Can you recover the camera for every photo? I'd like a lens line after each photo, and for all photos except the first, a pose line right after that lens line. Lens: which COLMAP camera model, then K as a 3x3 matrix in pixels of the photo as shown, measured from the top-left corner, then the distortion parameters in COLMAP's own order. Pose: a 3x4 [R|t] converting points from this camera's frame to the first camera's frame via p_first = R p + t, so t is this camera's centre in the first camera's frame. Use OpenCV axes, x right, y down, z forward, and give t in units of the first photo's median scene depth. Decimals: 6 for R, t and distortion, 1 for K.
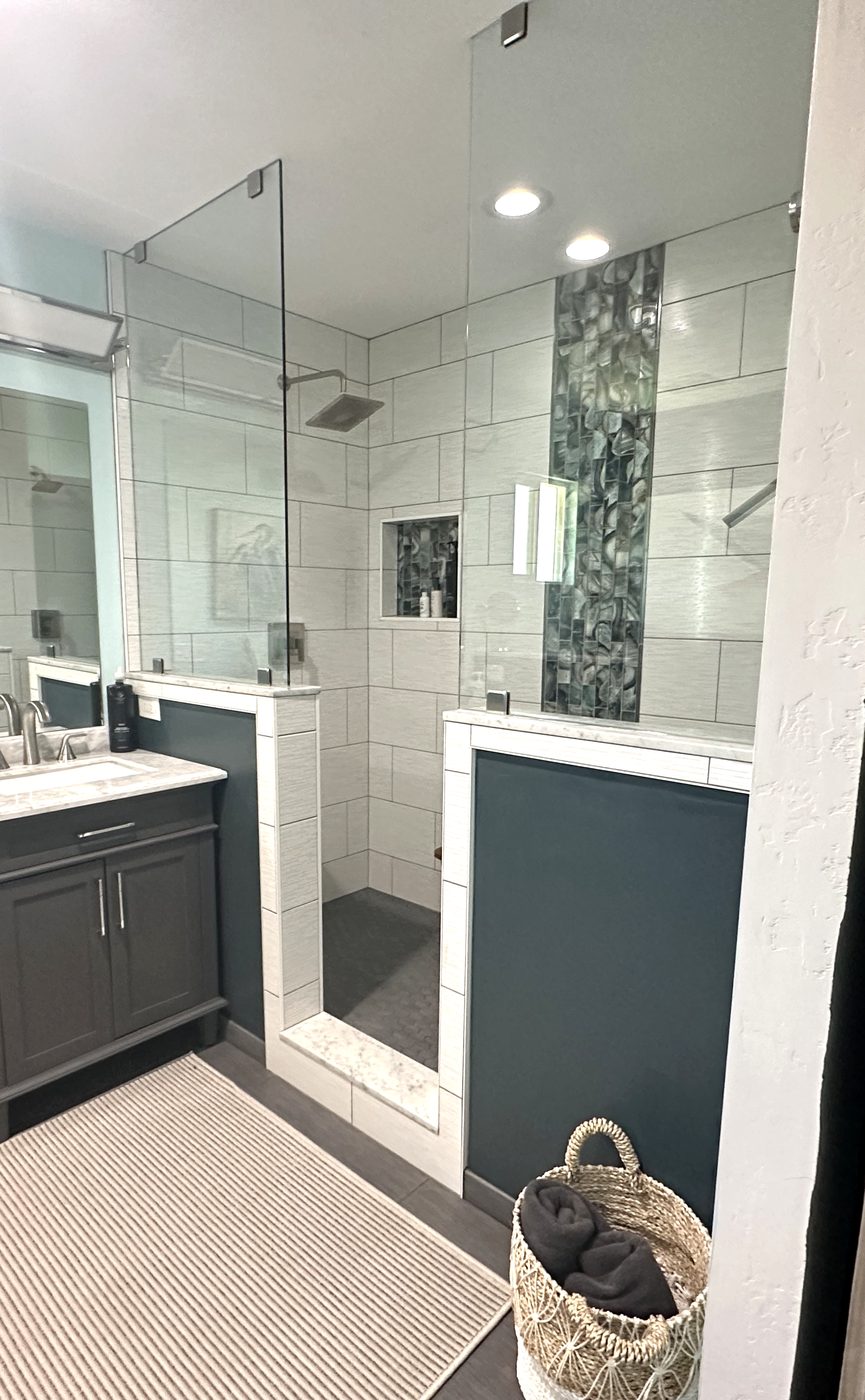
lens RADIAL K [[777.7, 0, 380.6], [0, 777.7, 733.3], [0, 0, 1]] dist [0.003852, -0.000673]
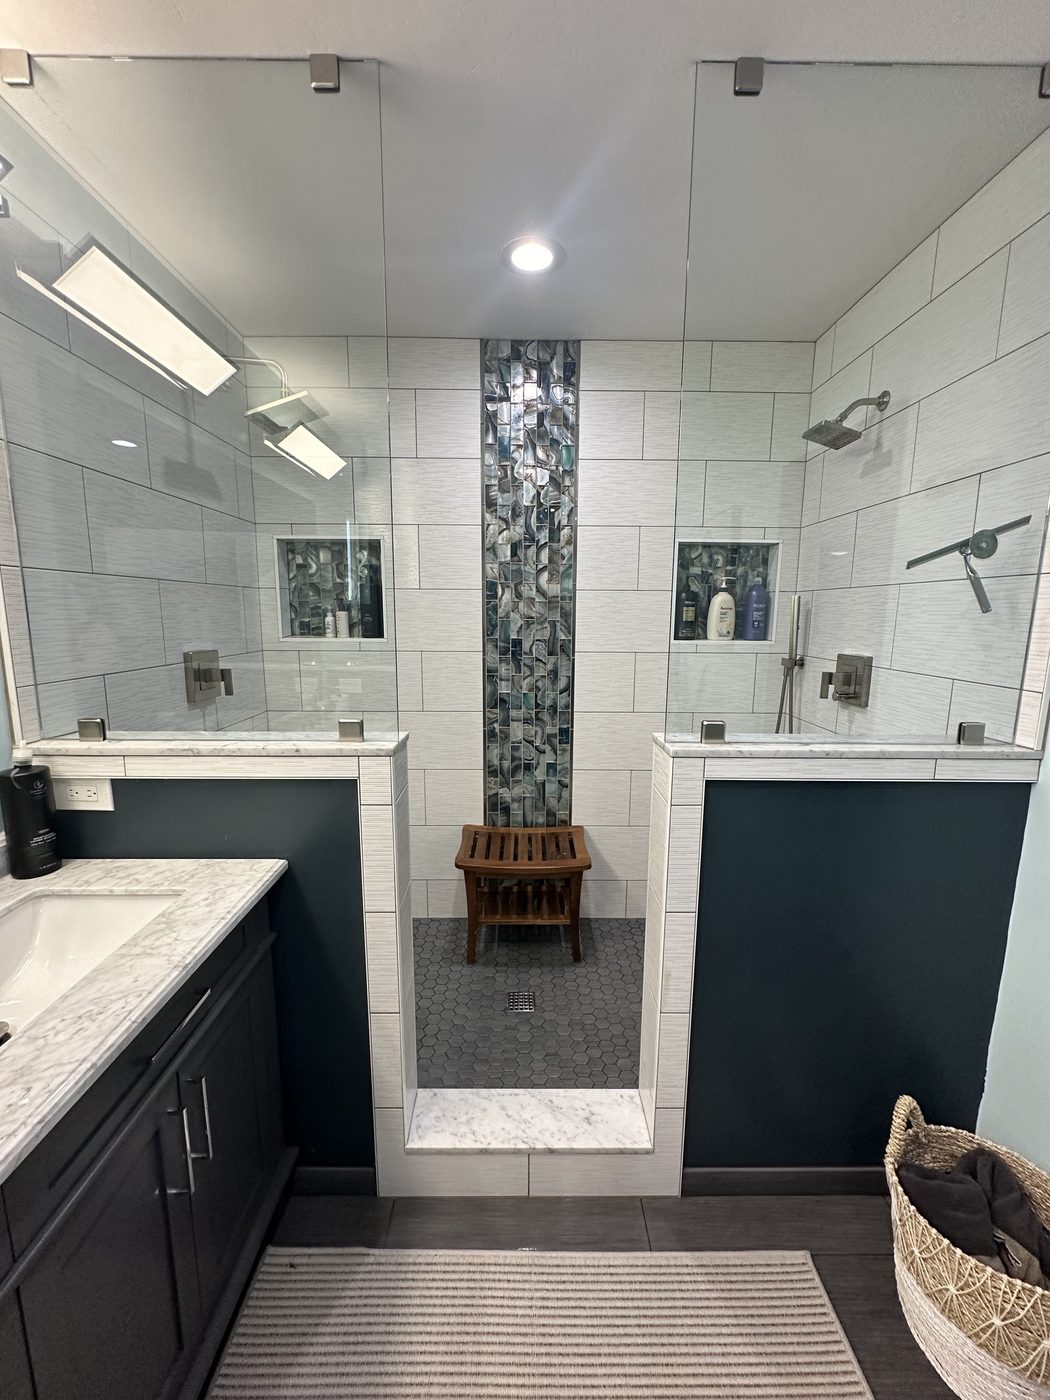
lens RADIAL K [[557.8, 0, 525.0], [0, 557.8, 700.0], [0, 0, 1]] dist [-0.001048, 0.000634]
pose [[0.715372, -0.109231, 0.690153, -0.349718], [0.111141, 0.992919, 0.041948, -0.091436], [-0.689848, 0.046696, 0.722446, 0.397991]]
